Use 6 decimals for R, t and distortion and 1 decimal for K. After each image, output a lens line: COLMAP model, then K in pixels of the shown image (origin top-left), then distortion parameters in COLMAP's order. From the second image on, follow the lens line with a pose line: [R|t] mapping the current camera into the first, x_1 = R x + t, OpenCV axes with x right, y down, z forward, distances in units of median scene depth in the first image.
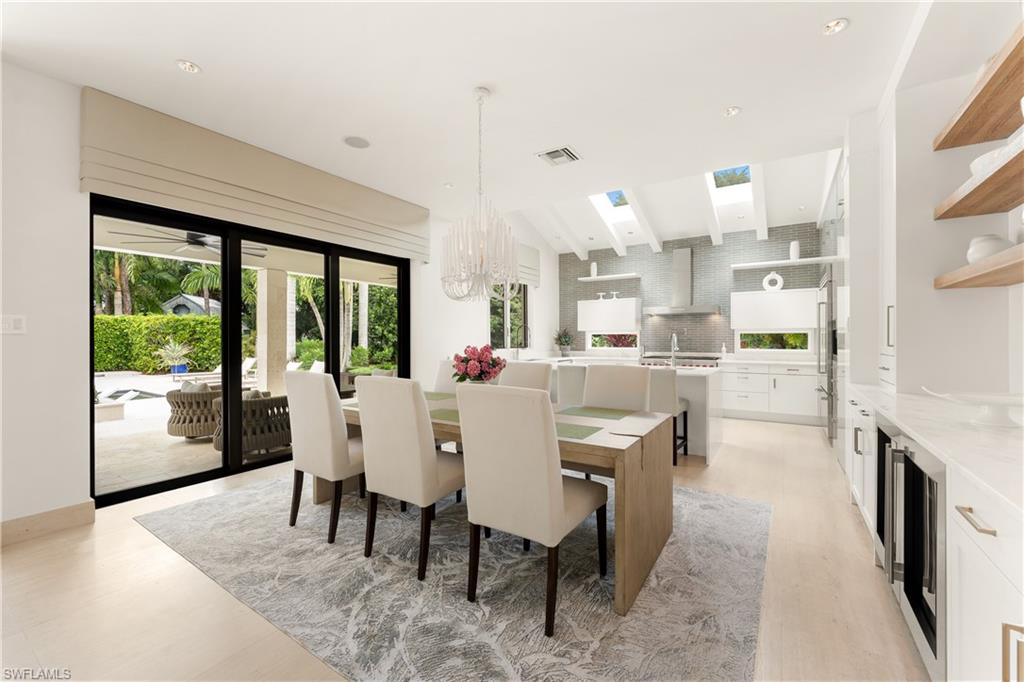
lens RADIAL K [[417.9, 0, 515.4], [0, 417.9, 340.6], [0, 0, 1]] dist [0.001336, 0.000067]
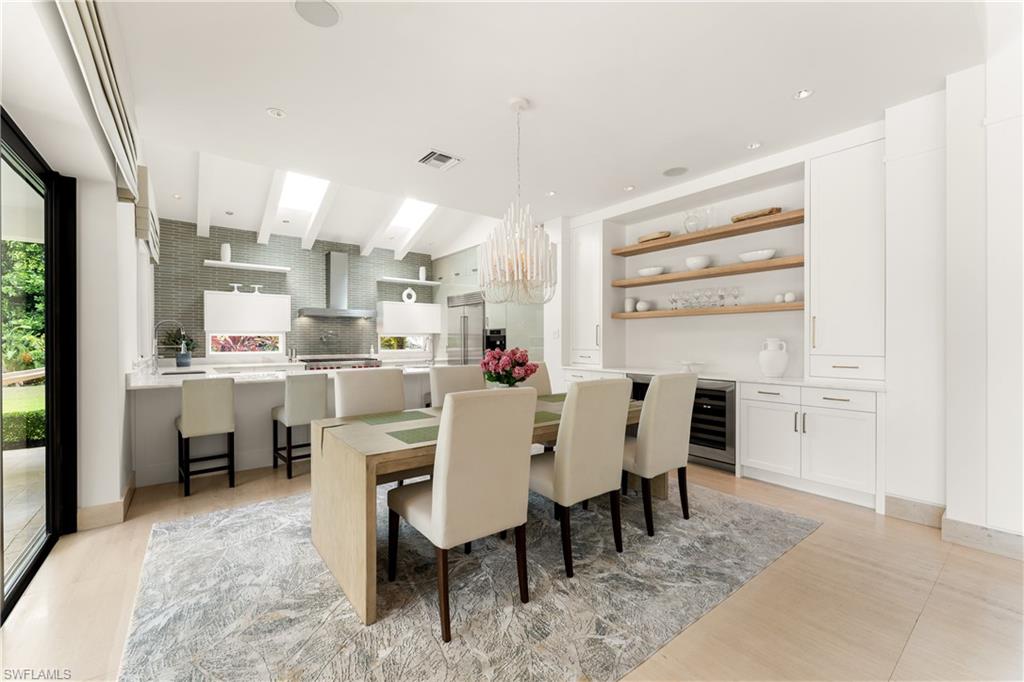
lens RADIAL K [[417.9, 0, 515.4], [0, 417.9, 340.6], [0, 0, 1]] dist [0.001336, 0.000067]
pose [[0.324296, 0.001498, 0.945955, -0.431944], [0.005246, 0.999981, -0.003382, -0.000784], [-0.945941, 0.006059, 0.324281, 0.276778]]
